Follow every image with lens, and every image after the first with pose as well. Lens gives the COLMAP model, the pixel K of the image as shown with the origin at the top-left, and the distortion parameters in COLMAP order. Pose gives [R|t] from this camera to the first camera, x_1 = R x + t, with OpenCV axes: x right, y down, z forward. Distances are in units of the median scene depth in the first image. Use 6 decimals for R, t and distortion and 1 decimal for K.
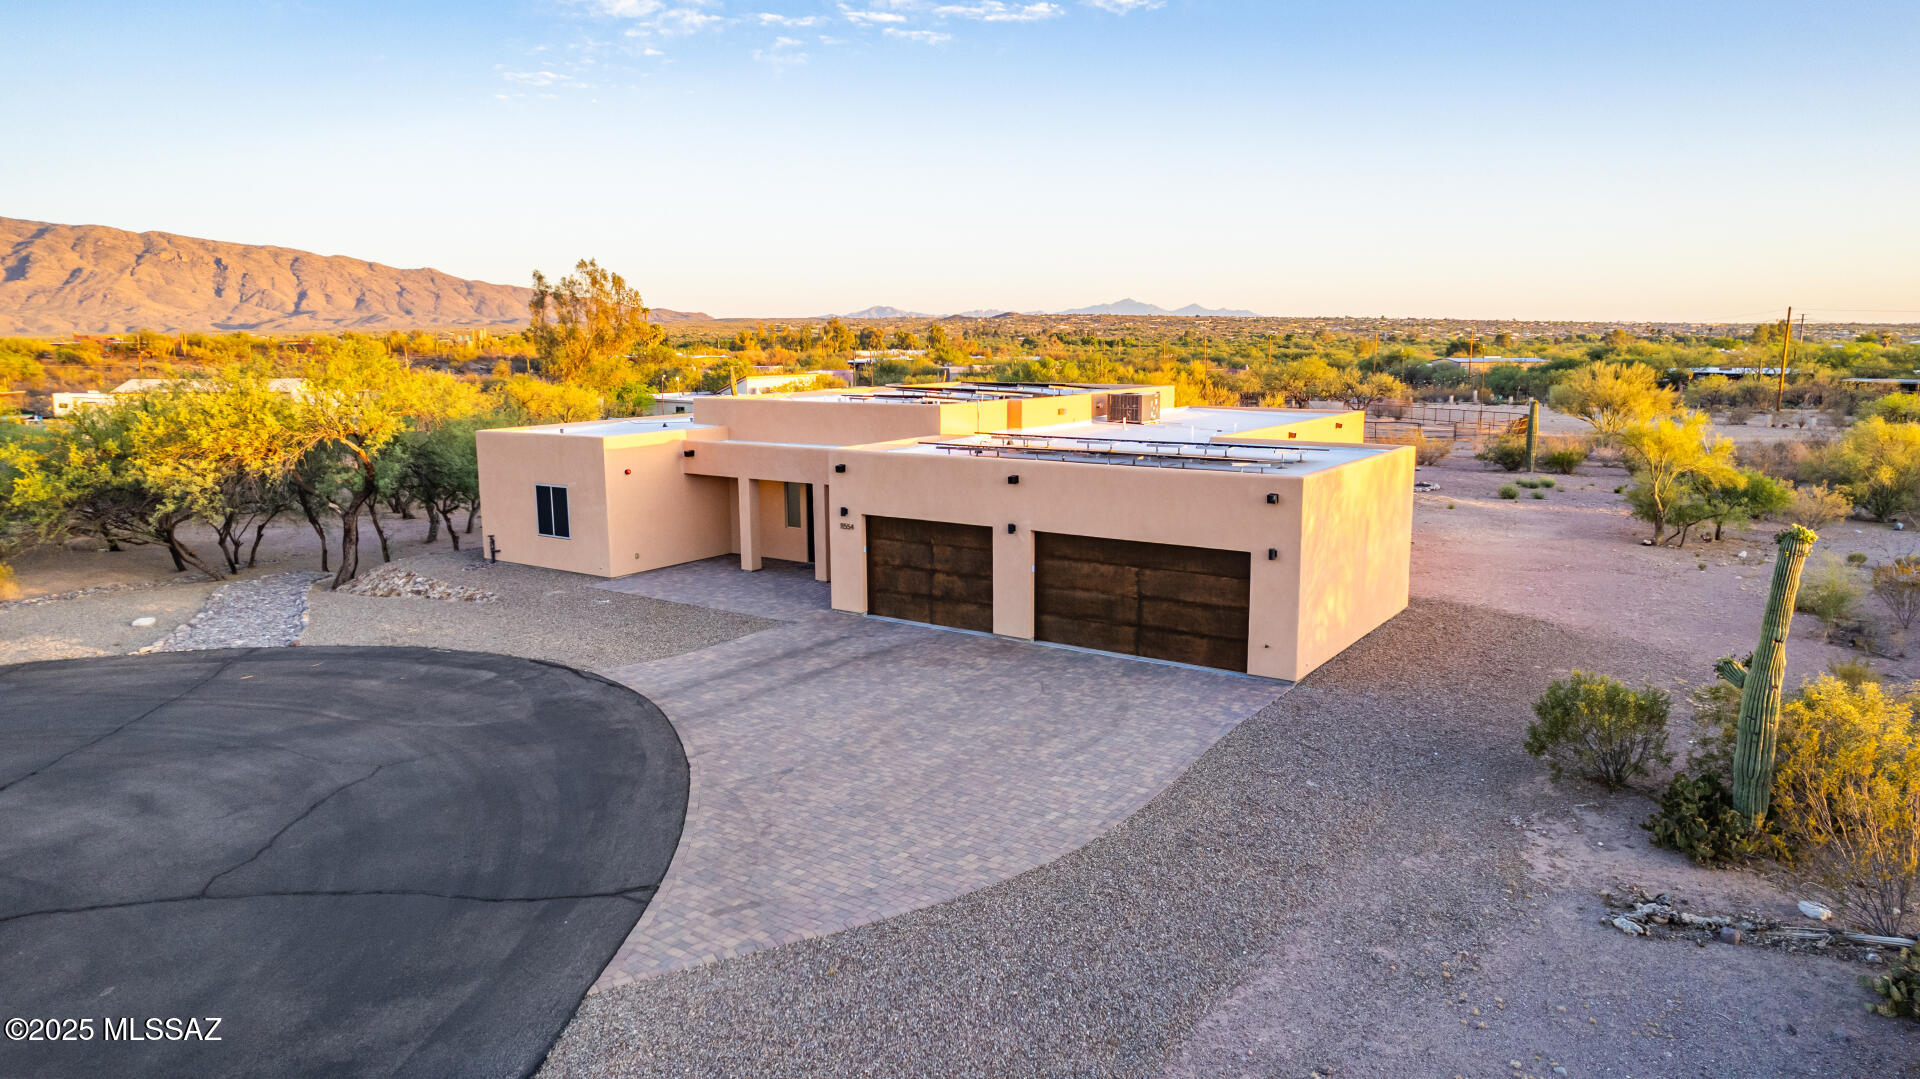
lens RADIAL K [[1193.1, 0, 960.0], [0, 1193.1, 539.5], [0, 0, 1]] dist [-0.022608, 0.000127]
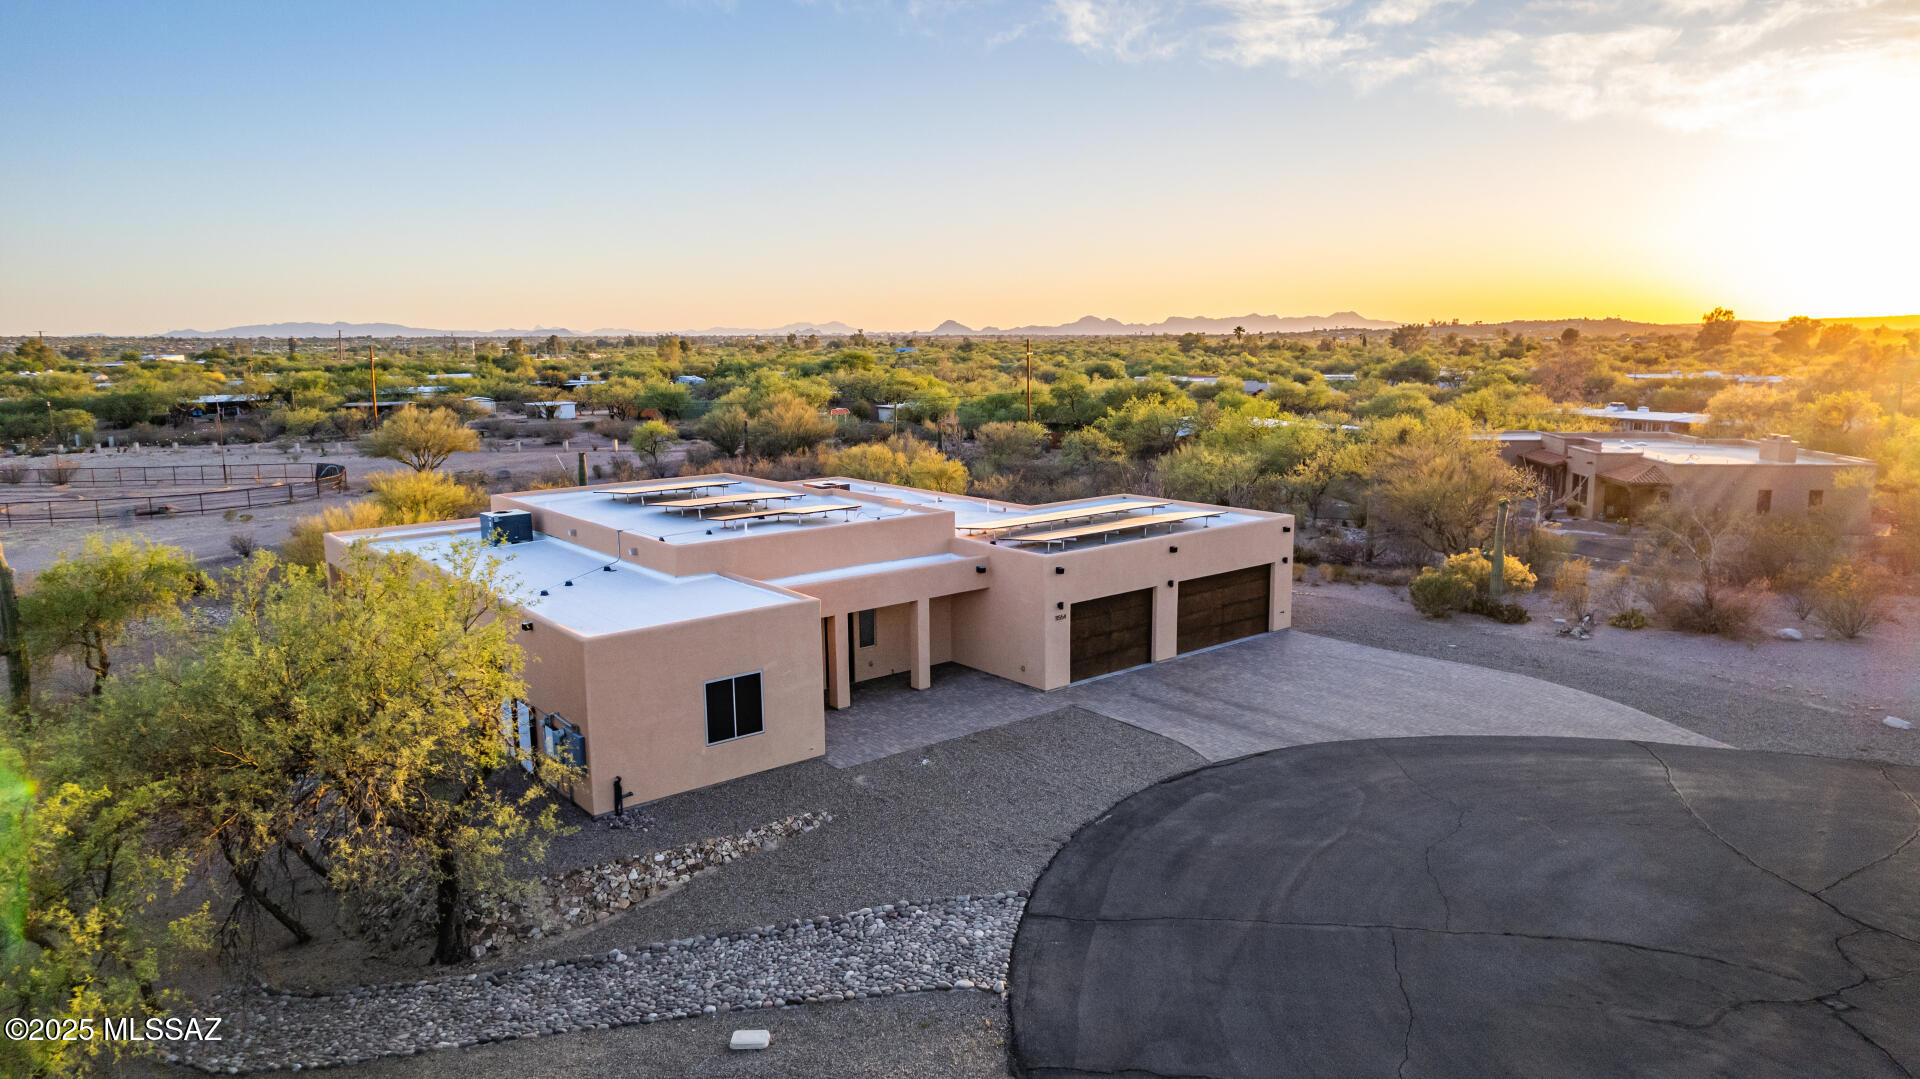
lens RADIAL K [[1193.1, 0, 960.0], [0, 1193.1, 539.5], [0, 0, 1]] dist [-0.022608, 0.000127]
pose [[0.285737, -0.156831, 0.945388, -1.431507], [0.166150, 0.979685, 0.112303, -0.274803], [-0.943795, 0.124987, 0.305990, 0.822250]]
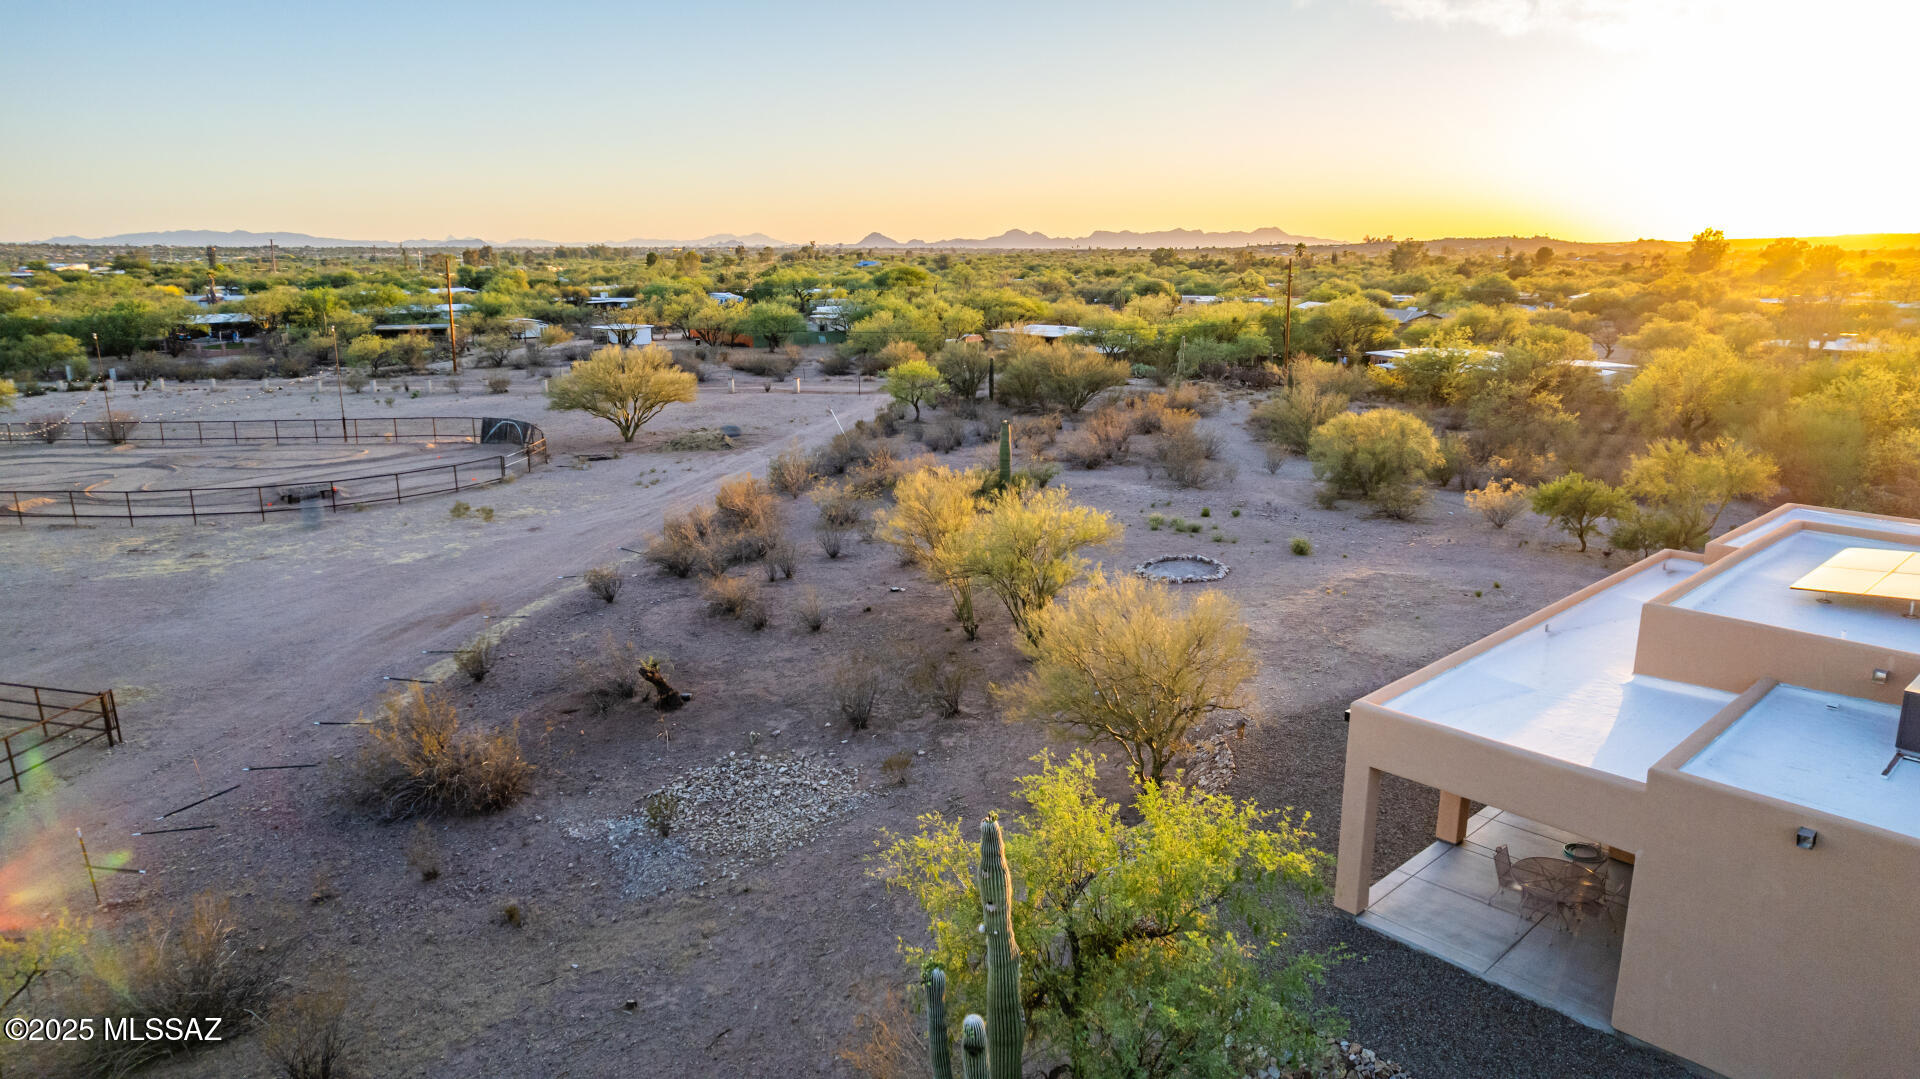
lens RADIAL K [[1183.4, 0, 960.0], [0, 1183.4, 539.5], [0, 0, 1]] dist [-0.019950, 0.002896]
pose [[0.228272, -0.226040, 0.946994, -1.306467], [0.161455, 0.967996, 0.192135, -0.330208], [-0.960117, 0.109038, 0.257461, 1.121672]]
